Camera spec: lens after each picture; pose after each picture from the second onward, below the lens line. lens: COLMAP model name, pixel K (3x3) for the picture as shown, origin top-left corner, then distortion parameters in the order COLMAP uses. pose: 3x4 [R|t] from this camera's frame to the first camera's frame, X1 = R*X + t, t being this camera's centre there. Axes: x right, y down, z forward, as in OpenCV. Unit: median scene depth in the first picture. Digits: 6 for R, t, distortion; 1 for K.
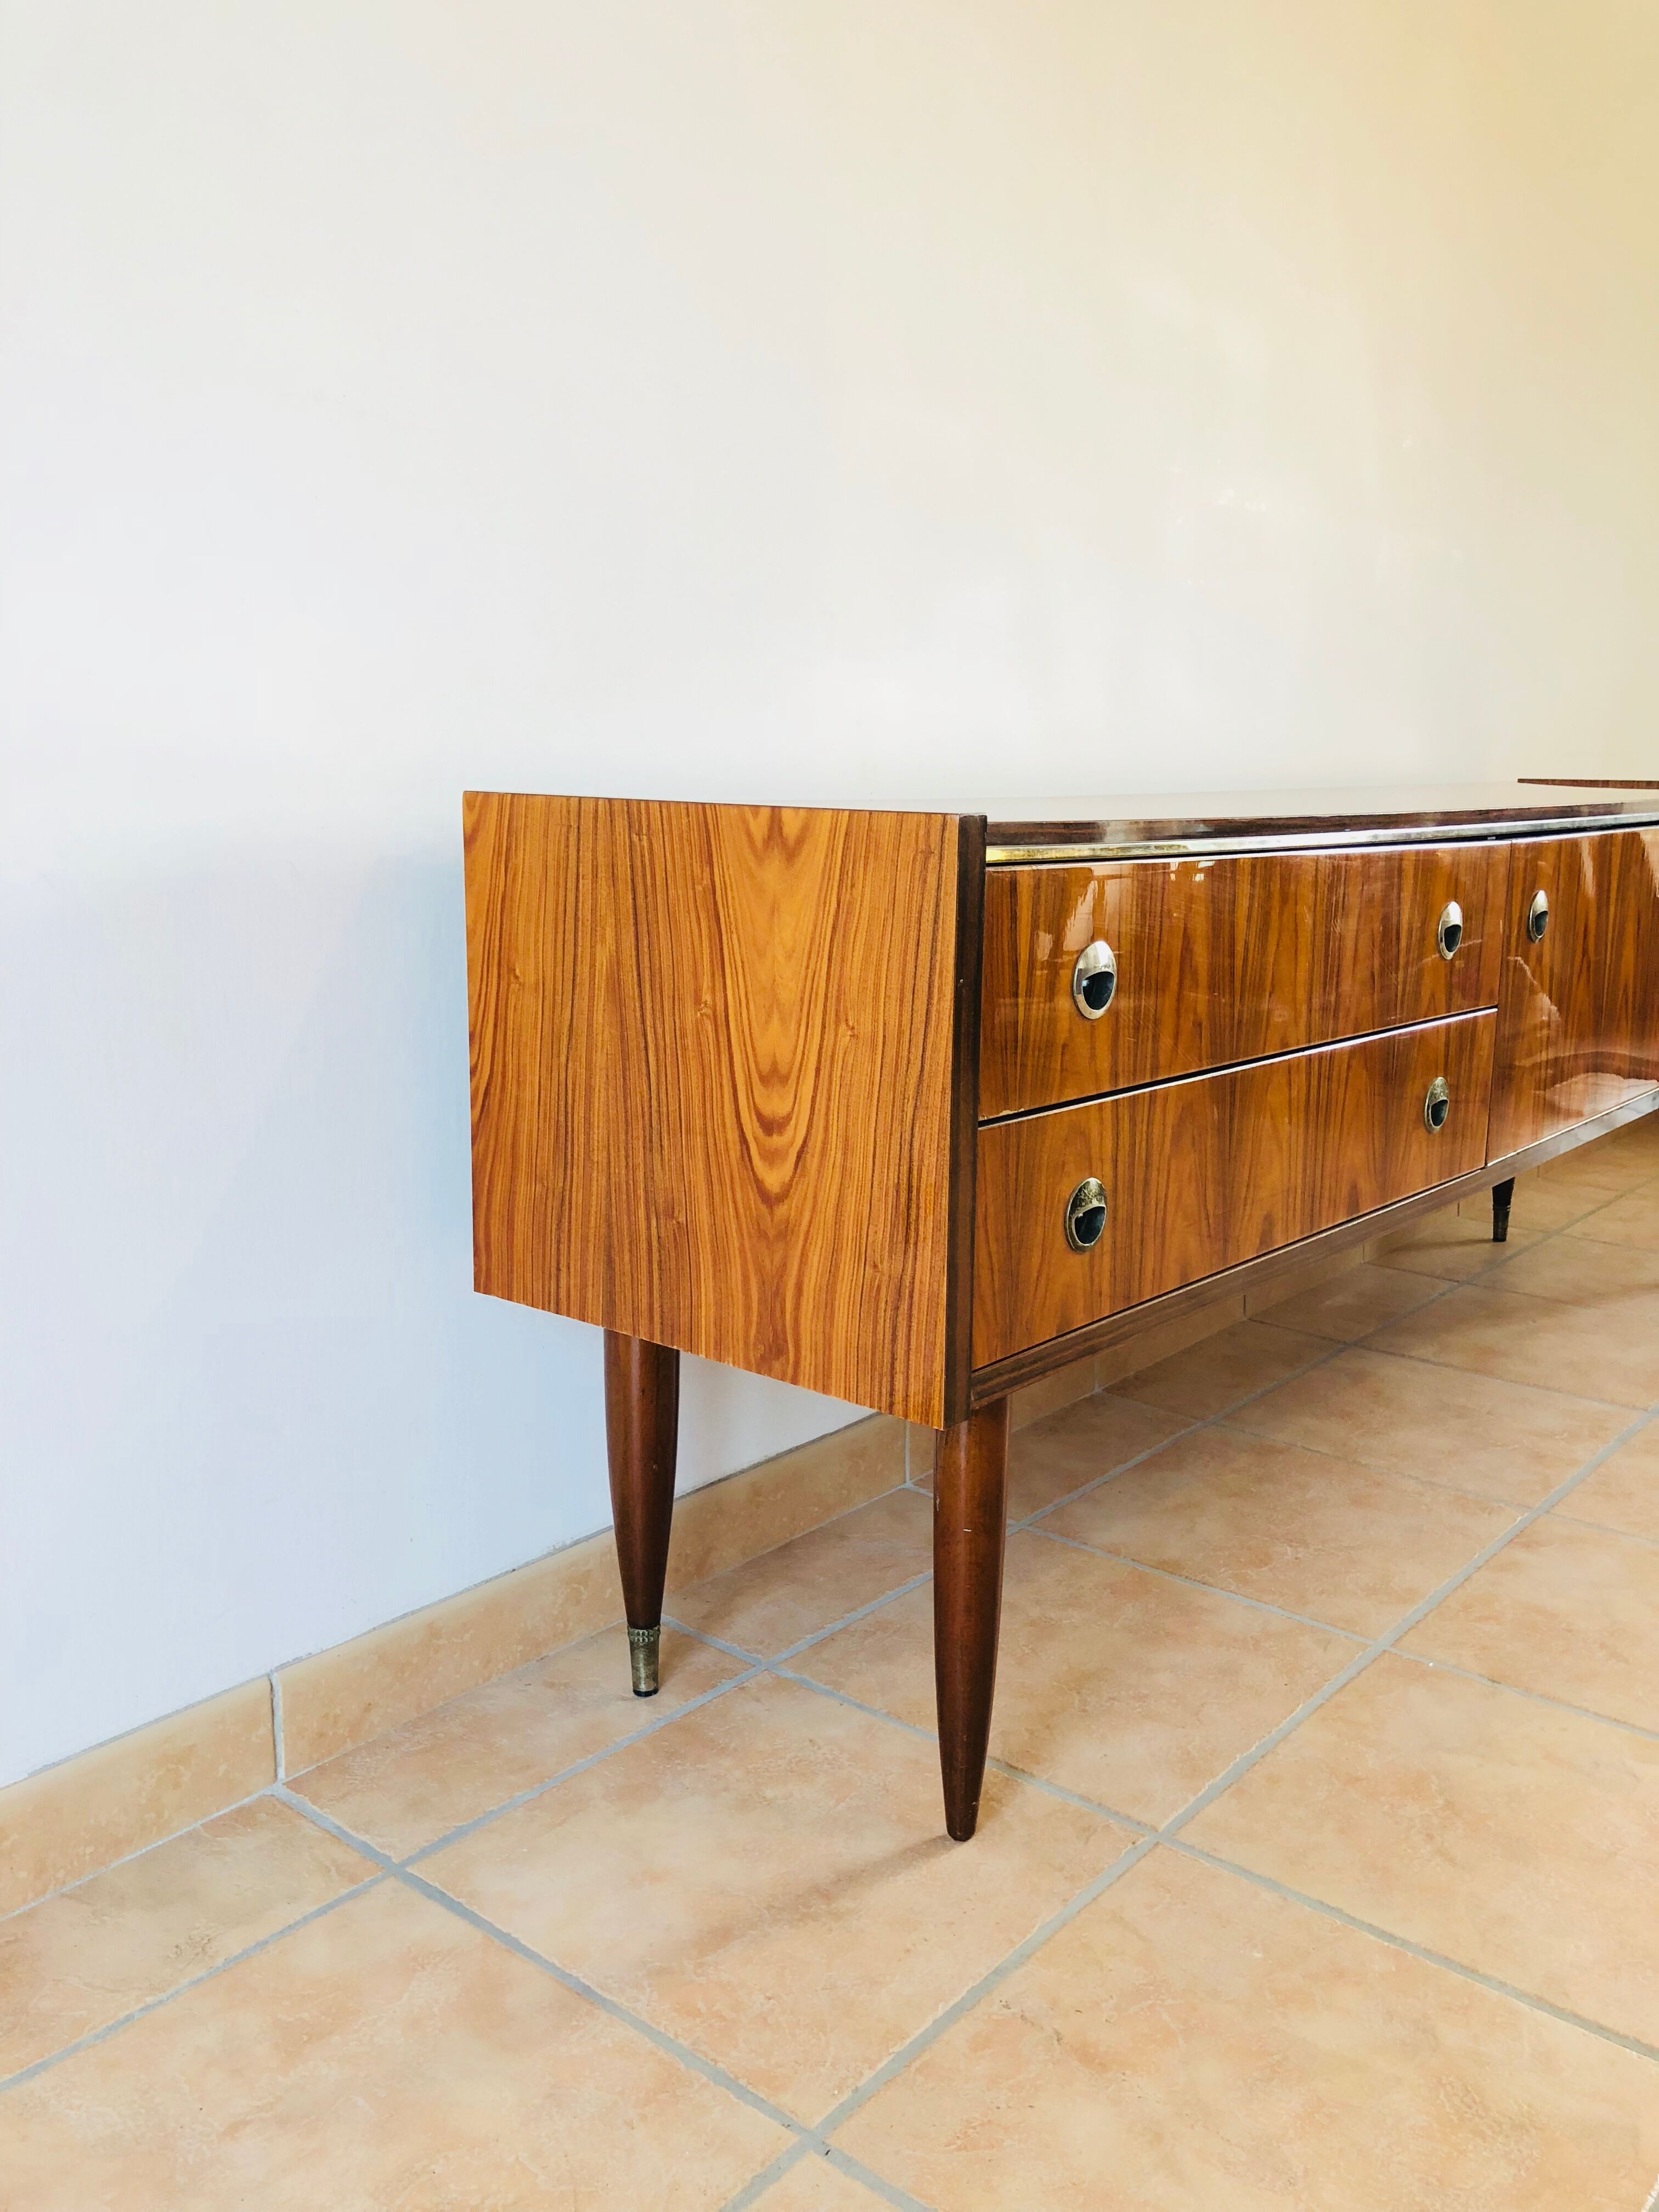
lens RADIAL K [[1812.6, 0, 829.1], [0, 1812.6, 1076.0], [0, 0, 1]] dist [0.030364, -0.024449]
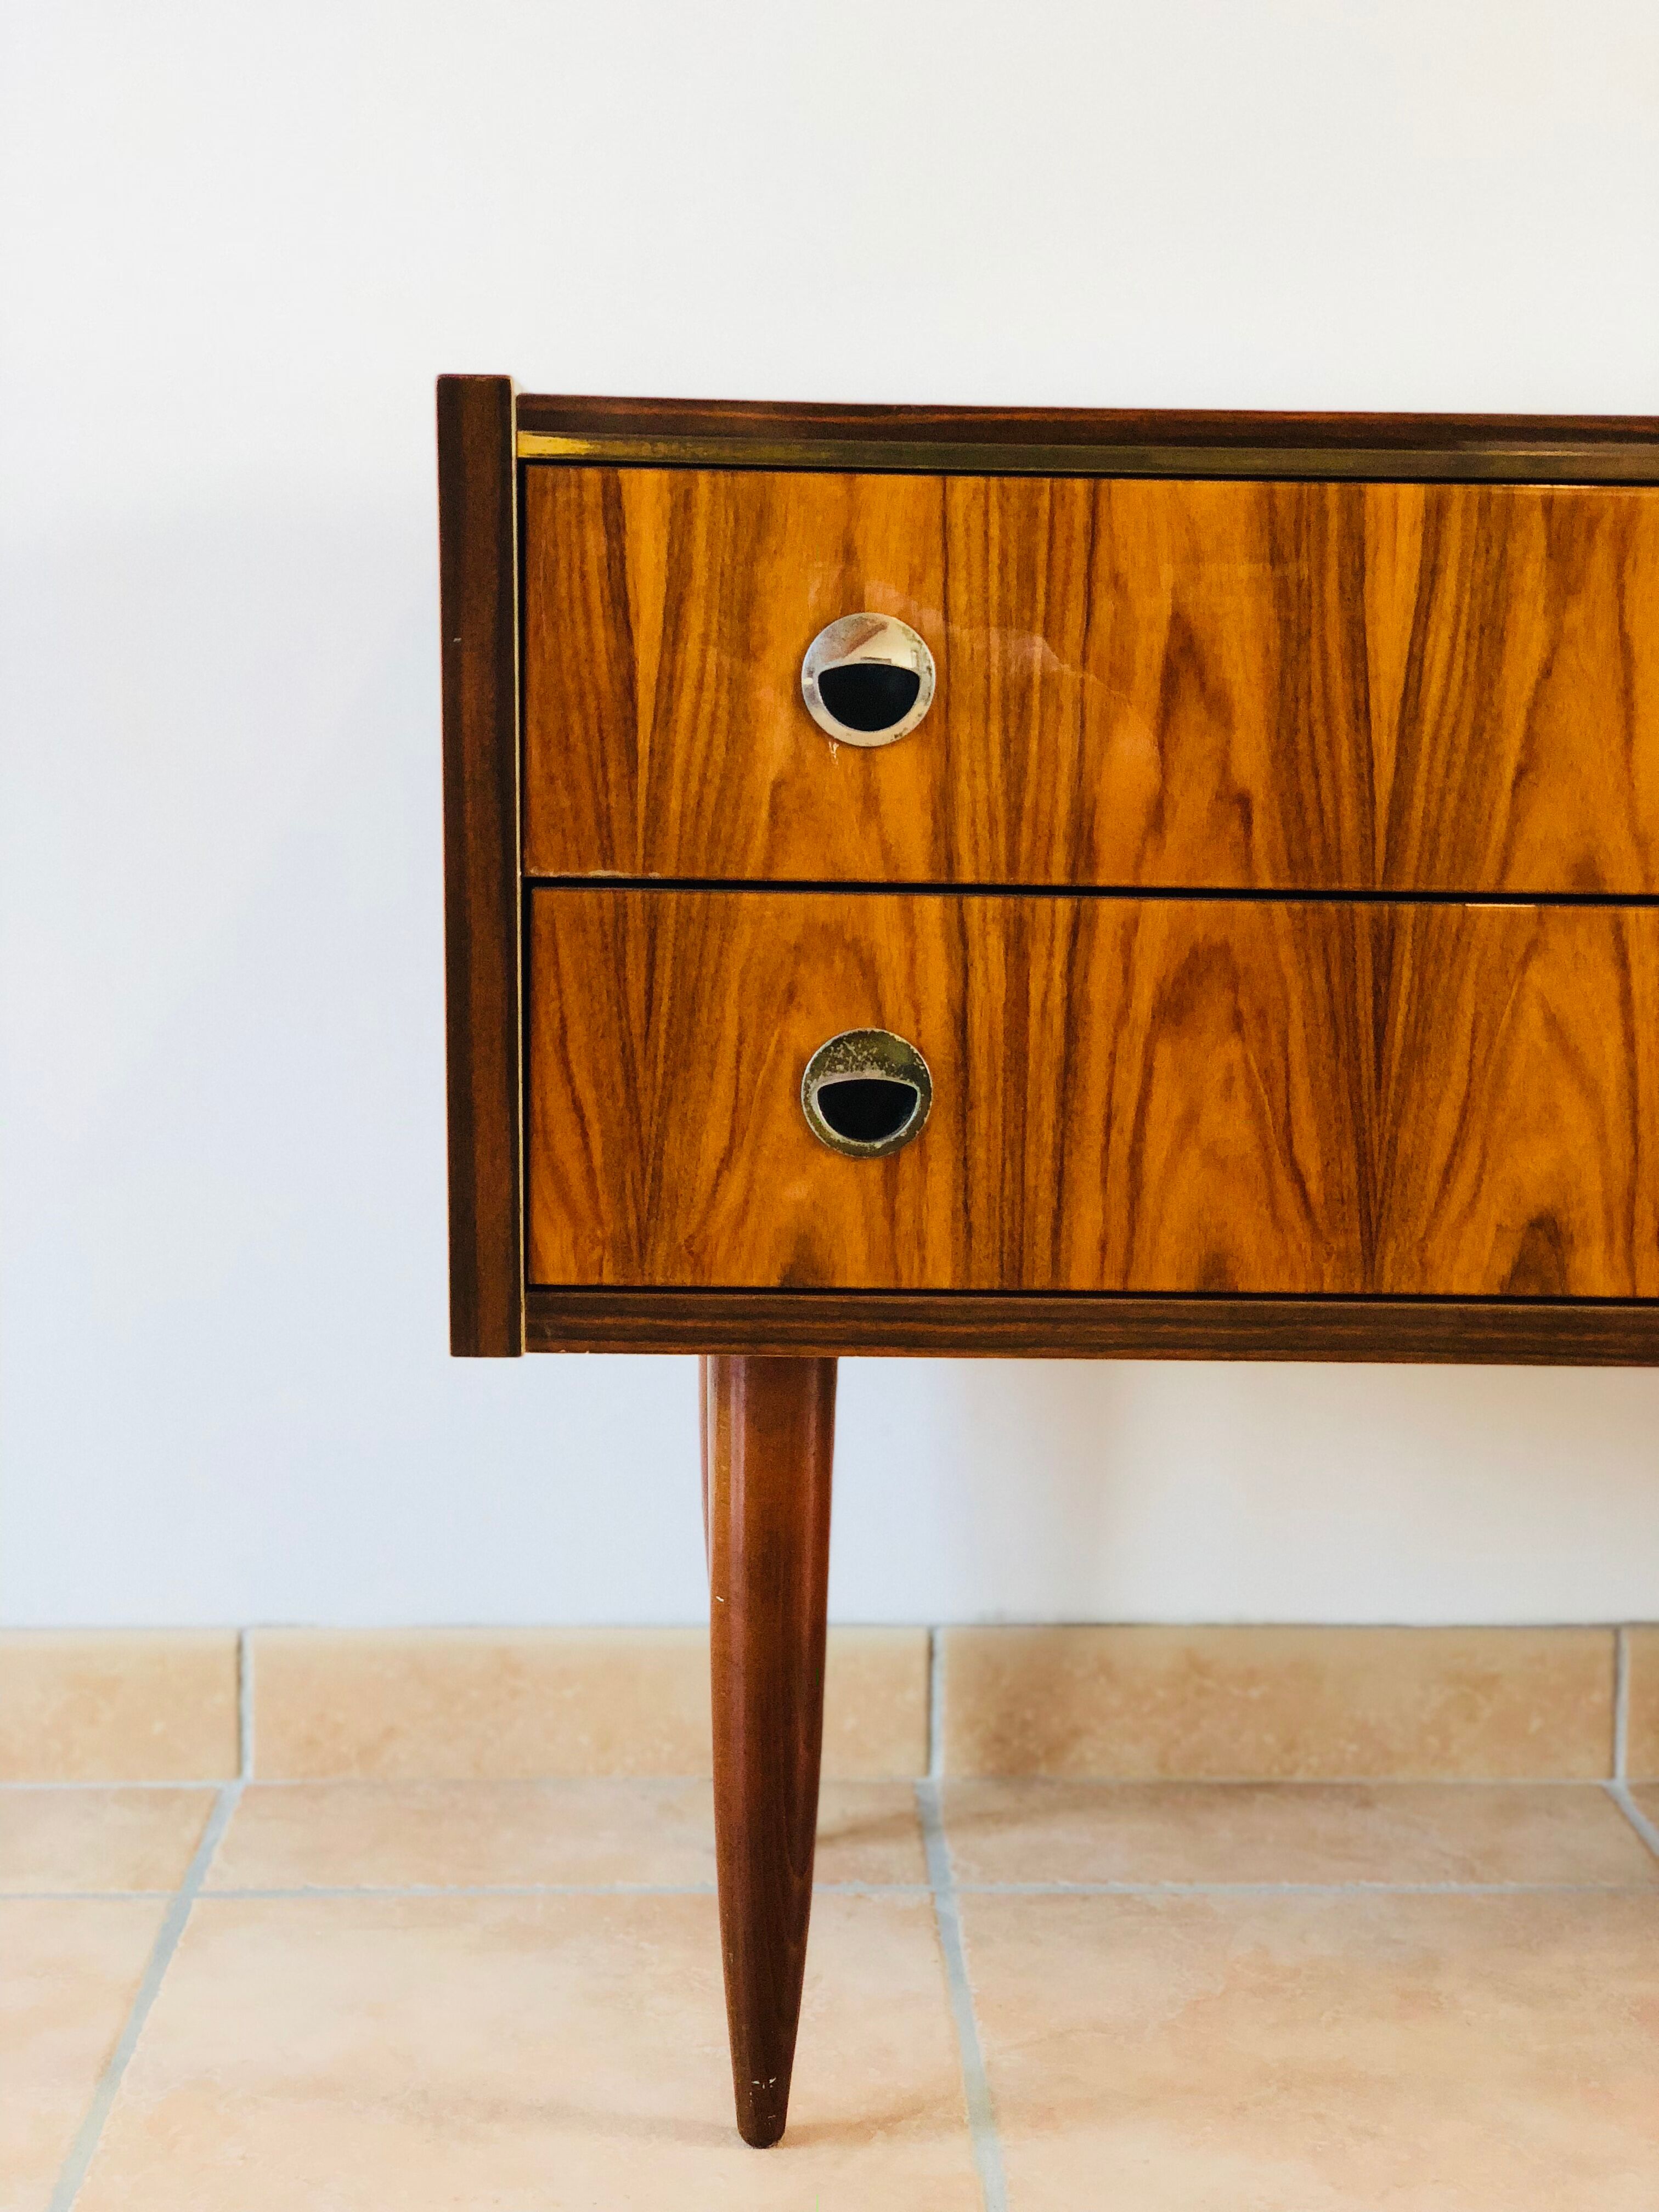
lens RADIAL K [[3254.7, 0, 826.3], [0, 3254.7, 1102.1], [0, 0, 1]] dist [0.050092, 0.000000]
pose [[0.668962, 0.110793, -0.734993, 0.833190], [-0.129039, 0.991124, 0.031955, 0.044946], [0.732010, 0.073466, 0.677322, 0.269028]]
